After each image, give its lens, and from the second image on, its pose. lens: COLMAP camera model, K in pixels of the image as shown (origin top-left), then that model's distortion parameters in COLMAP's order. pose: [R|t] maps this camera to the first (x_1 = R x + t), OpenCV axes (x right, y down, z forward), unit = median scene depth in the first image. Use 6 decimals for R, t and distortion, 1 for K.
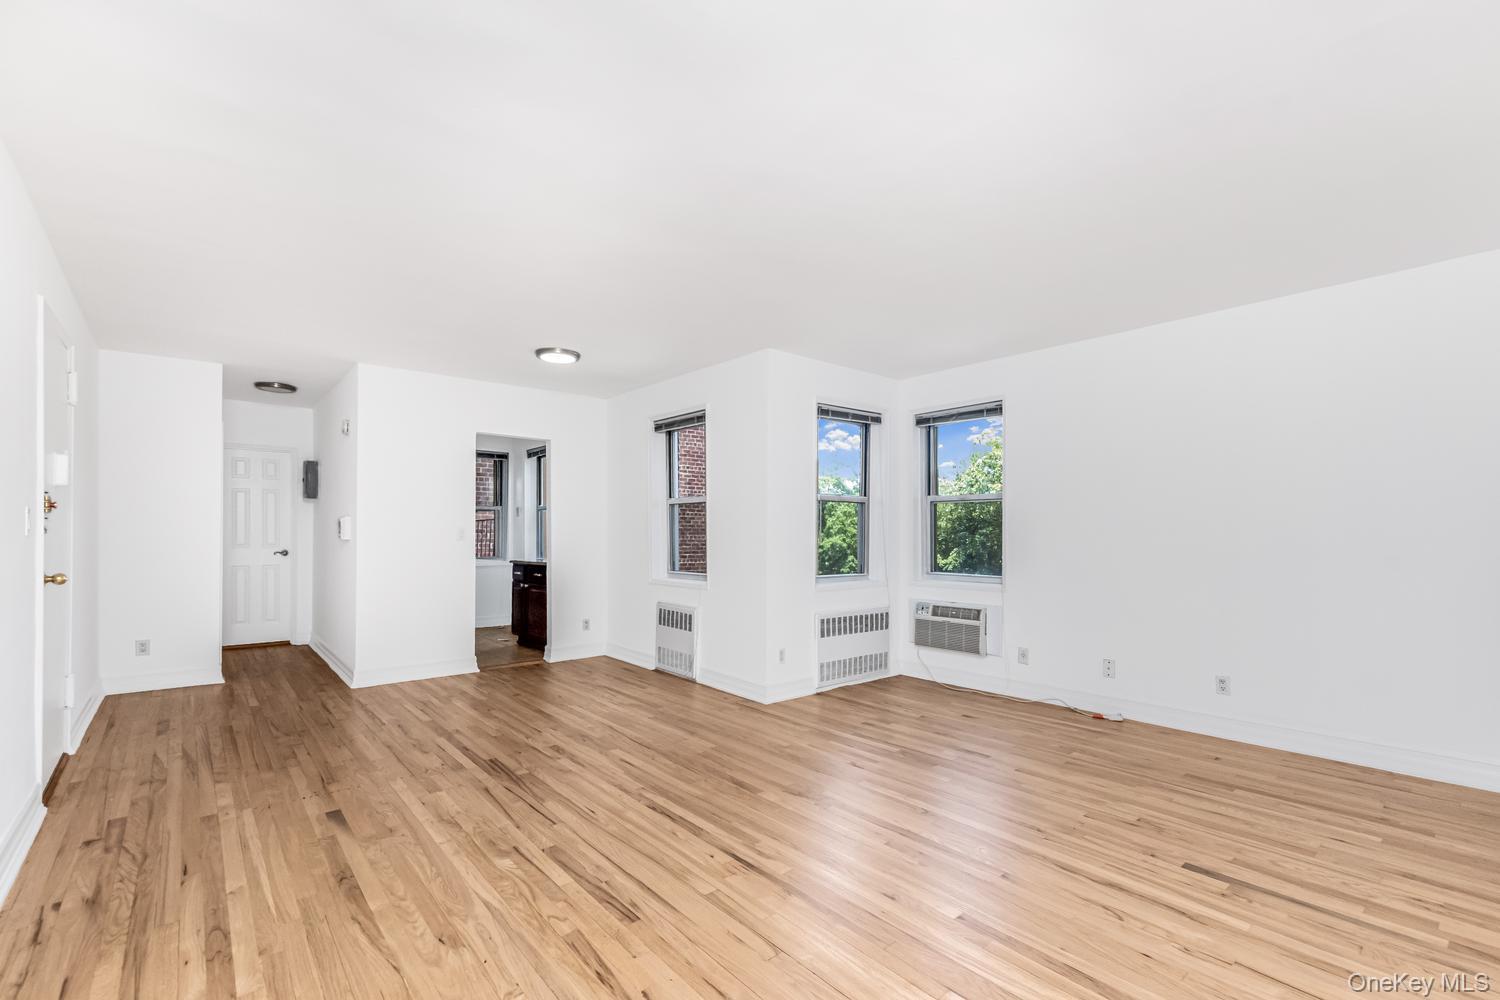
lens RADIAL K [[644.9, 0, 743.3], [0, 644.9, 531.5], [0, 0, 1]] dist [0.012049, -0.001728]
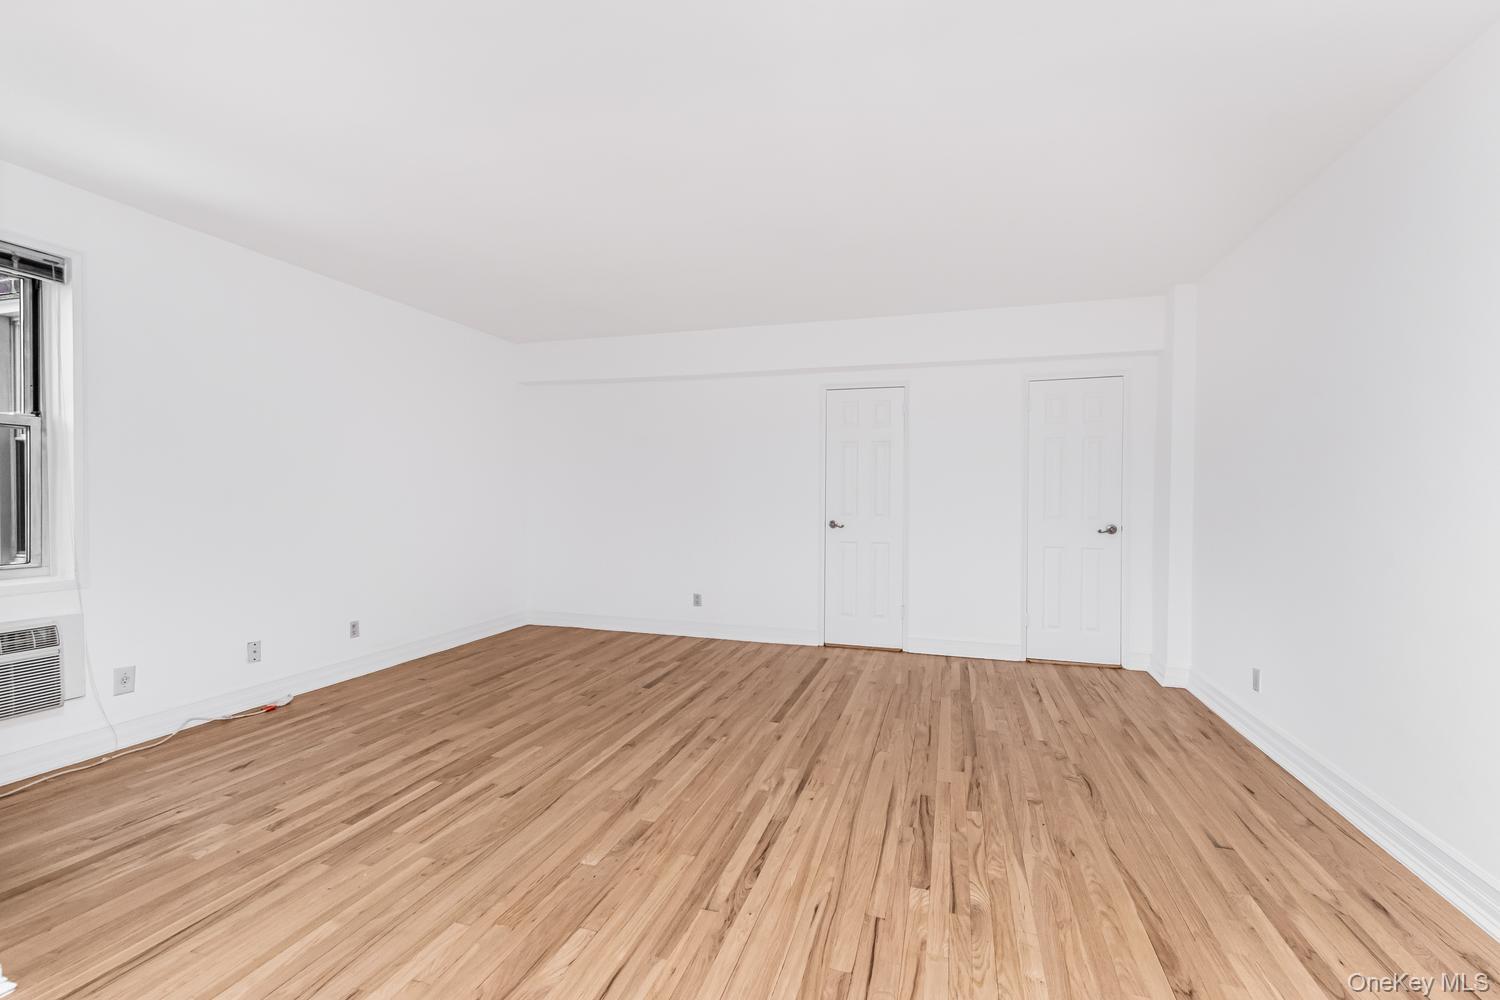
lens RADIAL K [[644.9, 0, 750.1], [0, 644.9, 496.9], [0, 0, 1]] dist [0.012049, -0.001728]
pose [[-0.534530, -0.006057, 0.845128, -0.461285], [-0.011297, 0.999936, 0.000021, 0.003755], [-0.845074, -0.009536, -0.534564, 0.860630]]
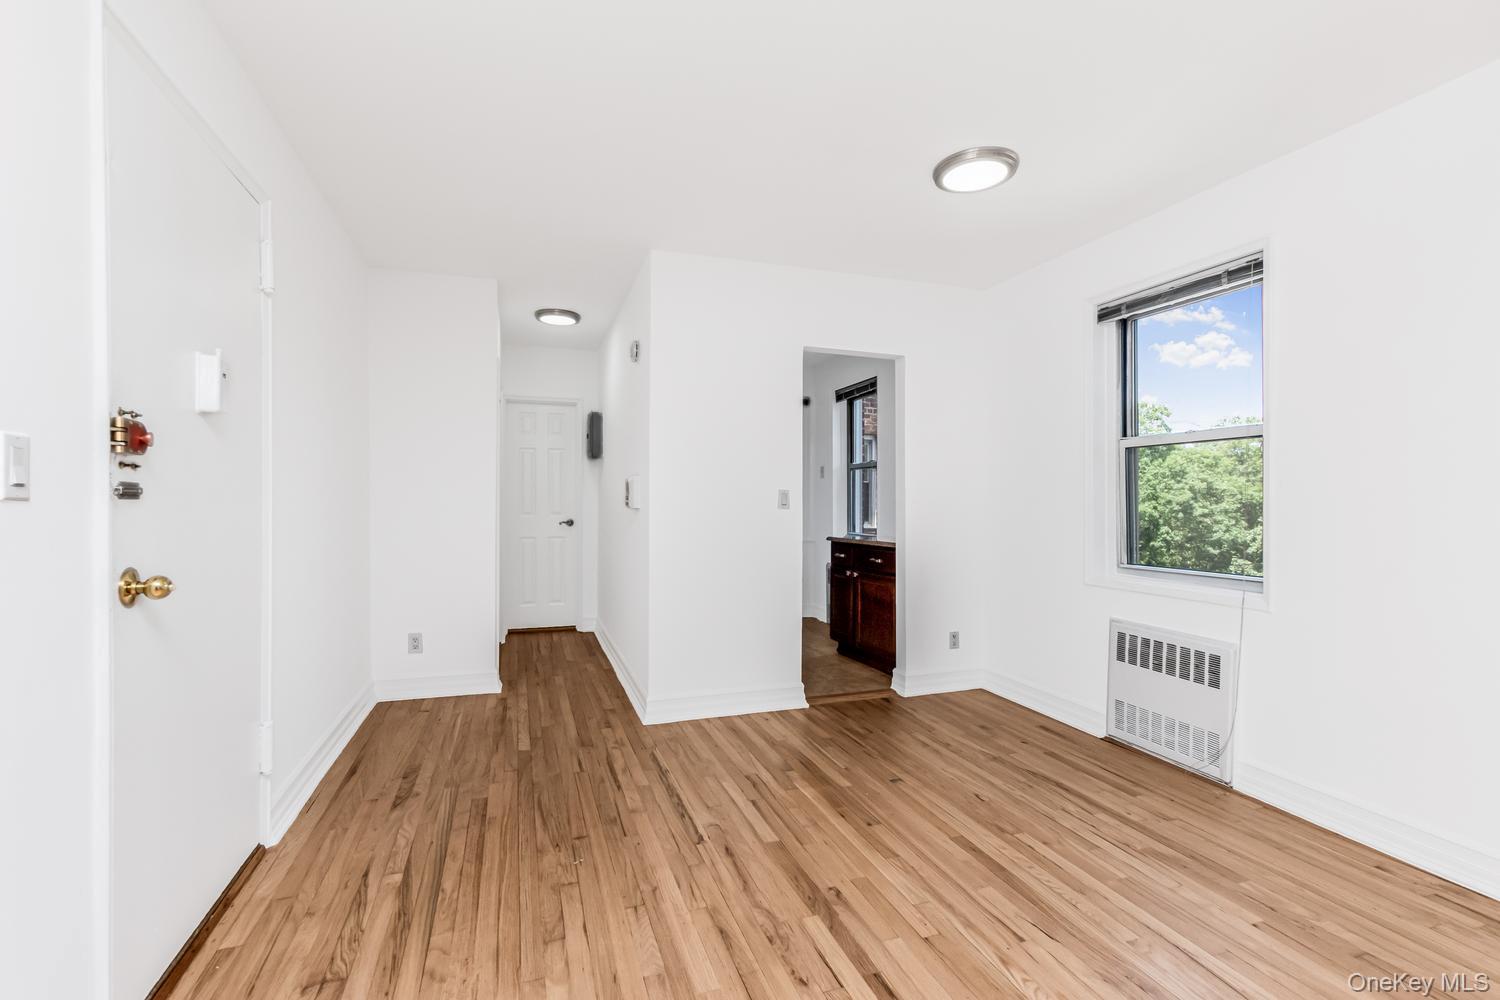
lens RADIAL K [[644.9, 0, 750.6], [0, 644.9, 503.6], [0, 0, 1]] dist [0.012049, -0.001728]
pose [[0.936363, 0.000530, -0.351033, -0.271268], [0.002327, 0.999968, 0.007718, 0.002746], [0.351025, -0.008043, 0.936331, 0.420178]]
